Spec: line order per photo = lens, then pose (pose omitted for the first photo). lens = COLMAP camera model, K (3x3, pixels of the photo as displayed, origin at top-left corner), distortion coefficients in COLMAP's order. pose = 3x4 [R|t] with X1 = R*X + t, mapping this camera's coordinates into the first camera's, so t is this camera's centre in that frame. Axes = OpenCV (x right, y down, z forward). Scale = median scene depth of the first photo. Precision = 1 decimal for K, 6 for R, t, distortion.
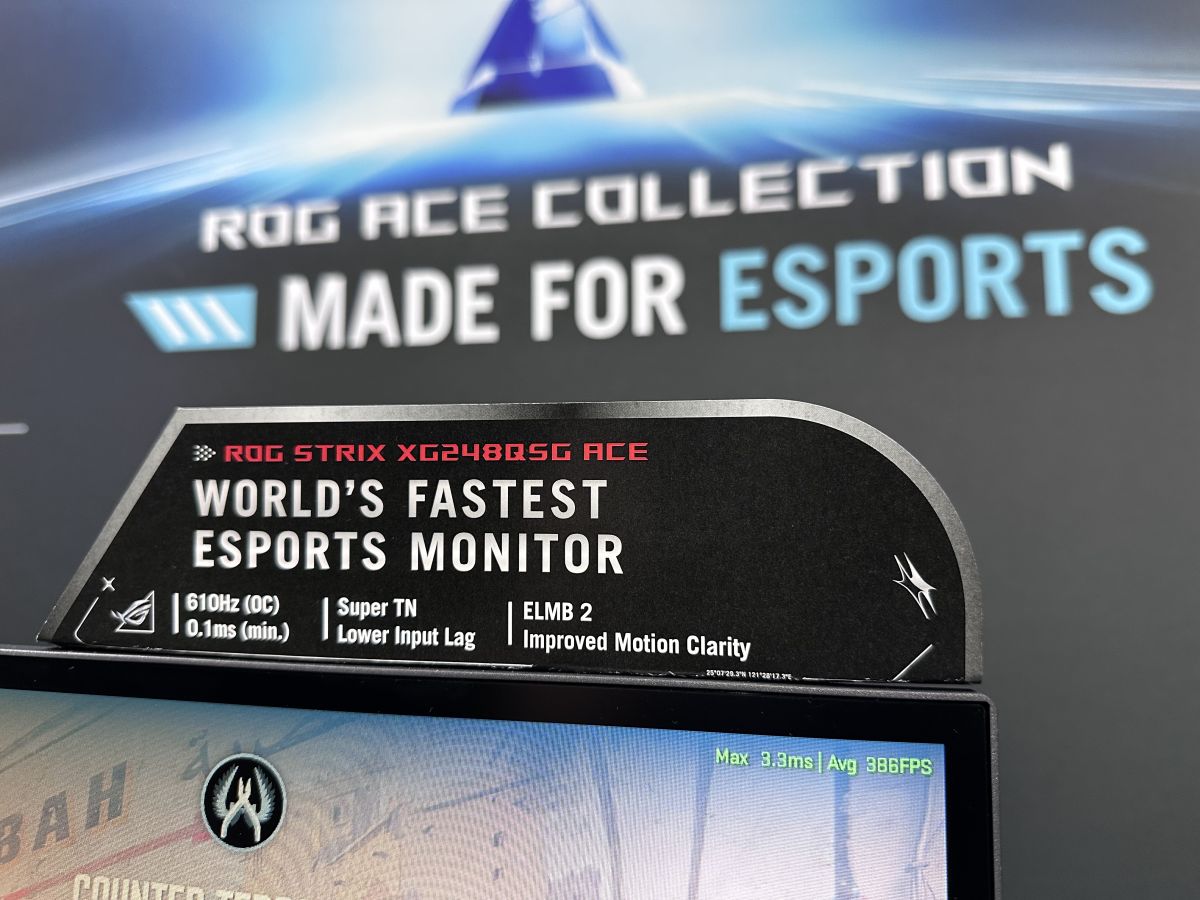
lens RADIAL K [[873.1, 0, 611.7], [0, 873.1, 448.6], [0, 0, 1]] dist [0.166632, -0.341560]
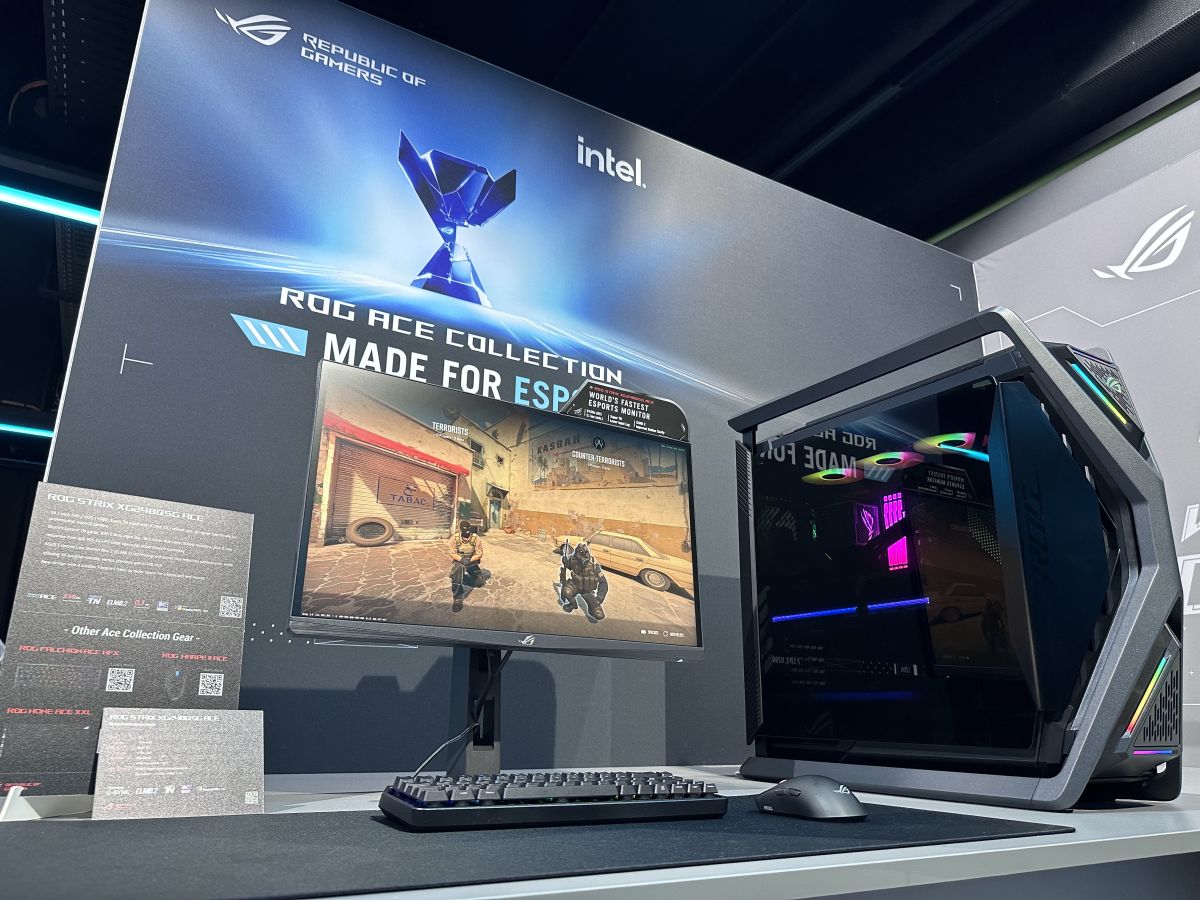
lens RADIAL K [[873.1, 0, 611.7], [0, 873.1, 448.6], [0, 0, 1]] dist [0.166632, -0.341560]
pose [[0.733965, 0.207144, 0.646828, -1.341929], [-0.080505, 0.972176, -0.219986, 0.555322], [-0.674399, 0.109389, 0.730219, -1.095741]]
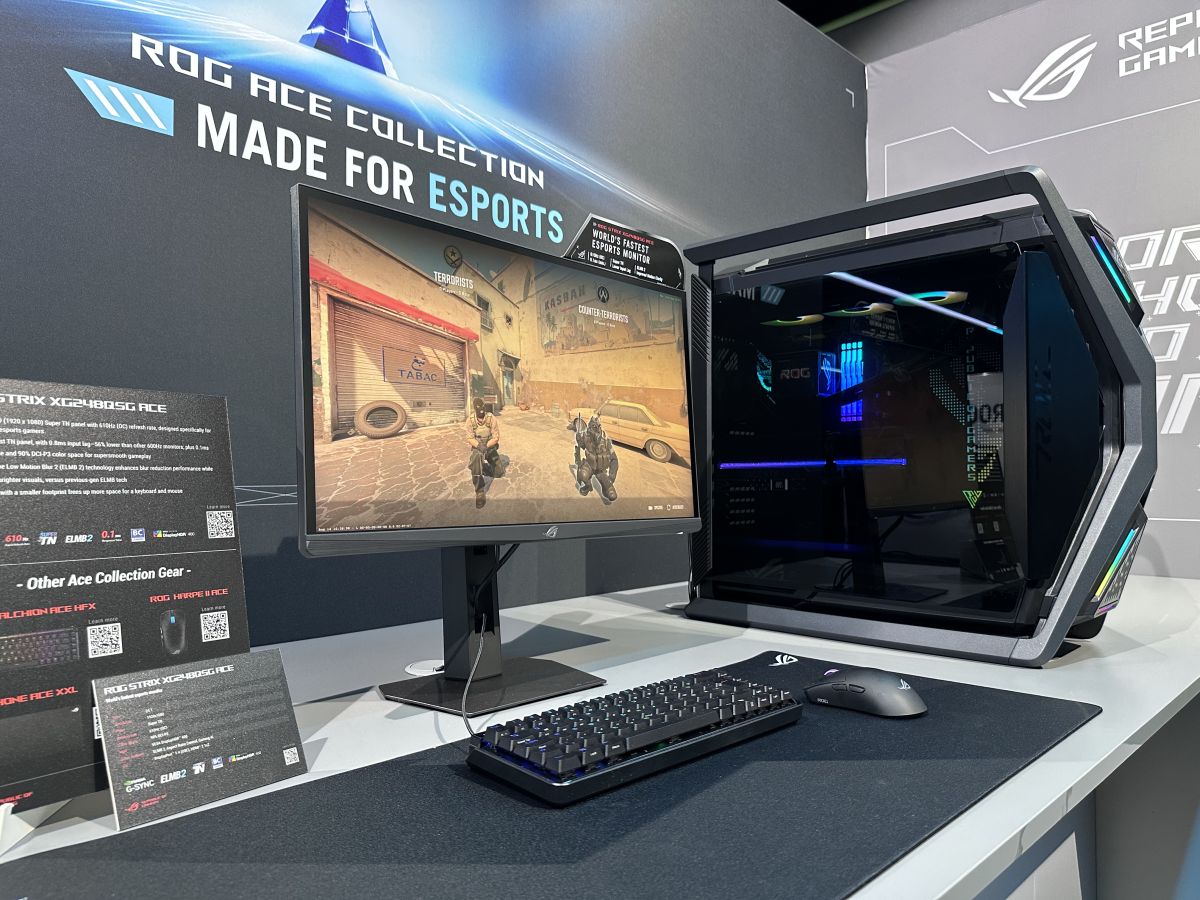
lens RADIAL K [[880.8, 0, 623.9], [0, 880.8, 458.4], [0, 0, 1]] dist [0.073253, -0.125836]
pose [[0.518124, 0.015511, 0.855165, -1.509128], [-0.082598, 0.996070, 0.031977, 0.374127], [-0.851308, -0.087203, 0.517369, -0.592828]]
